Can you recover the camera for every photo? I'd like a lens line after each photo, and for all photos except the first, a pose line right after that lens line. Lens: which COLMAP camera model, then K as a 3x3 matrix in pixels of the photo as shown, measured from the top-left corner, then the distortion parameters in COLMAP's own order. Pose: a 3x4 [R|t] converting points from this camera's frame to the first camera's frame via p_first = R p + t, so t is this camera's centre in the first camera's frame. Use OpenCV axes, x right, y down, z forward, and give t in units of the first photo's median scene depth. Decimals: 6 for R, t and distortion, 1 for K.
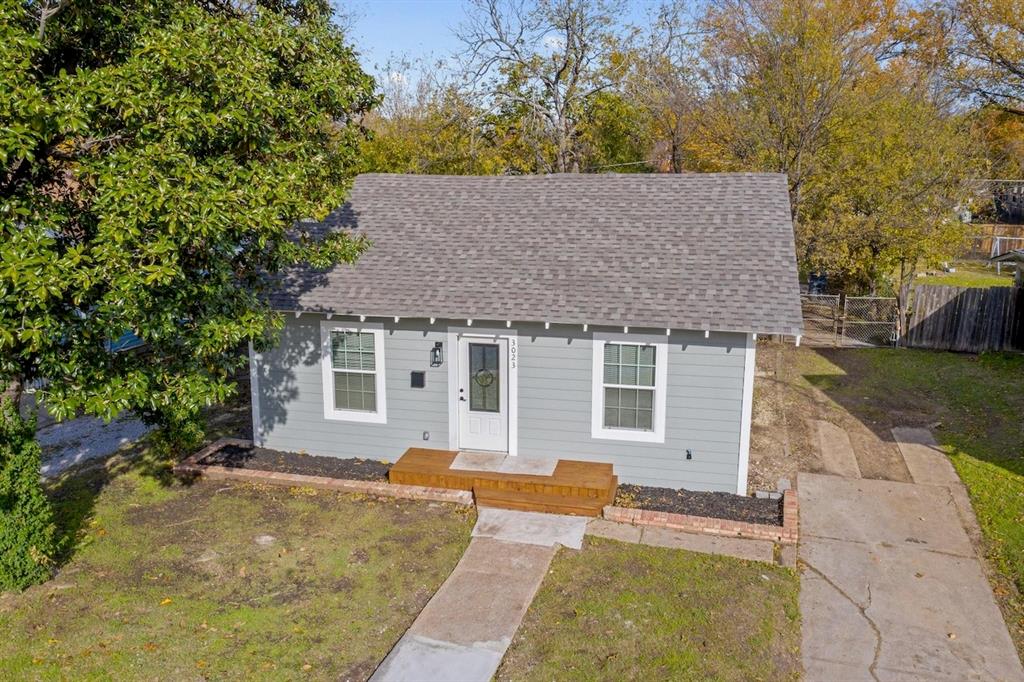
lens RADIAL K [[824.8, 0, 512.0], [0, 824.8, 341.0], [0, 0, 1]] dist [-0.011931, -0.004722]
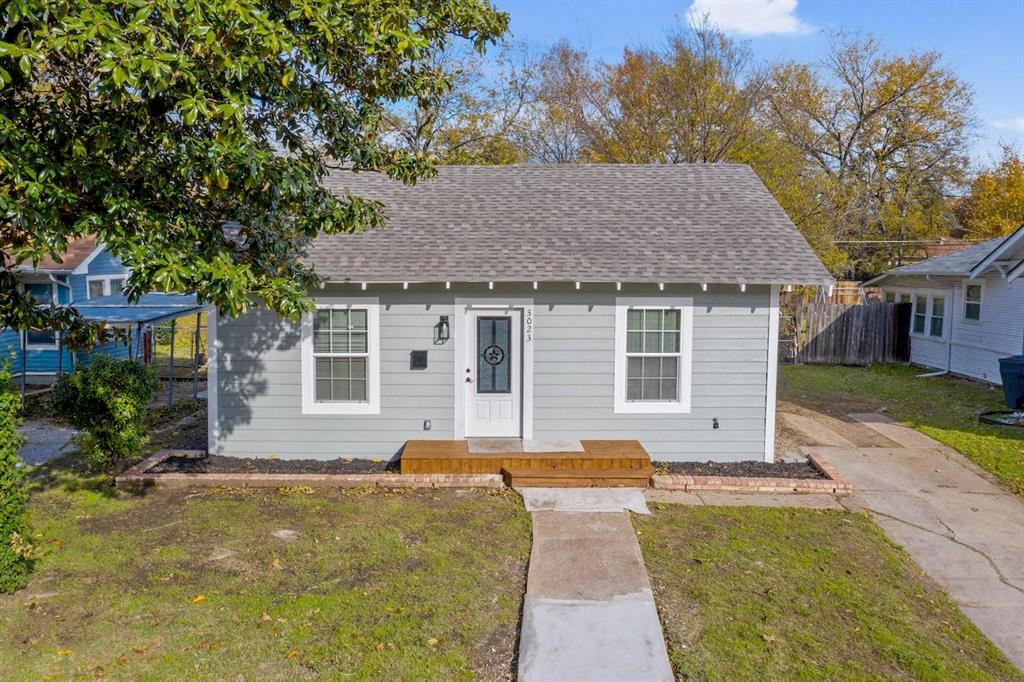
lens RADIAL K [[824.8, 0, 512.0], [0, 824.8, 341.0], [0, 0, 1]] dist [-0.011931, -0.004722]
pose [[0.965550, -0.016290, 0.259707, -0.256742], [0.048724, 0.991705, -0.118943, 0.142019], [-0.255615, 0.127499, 0.958334, 0.125548]]
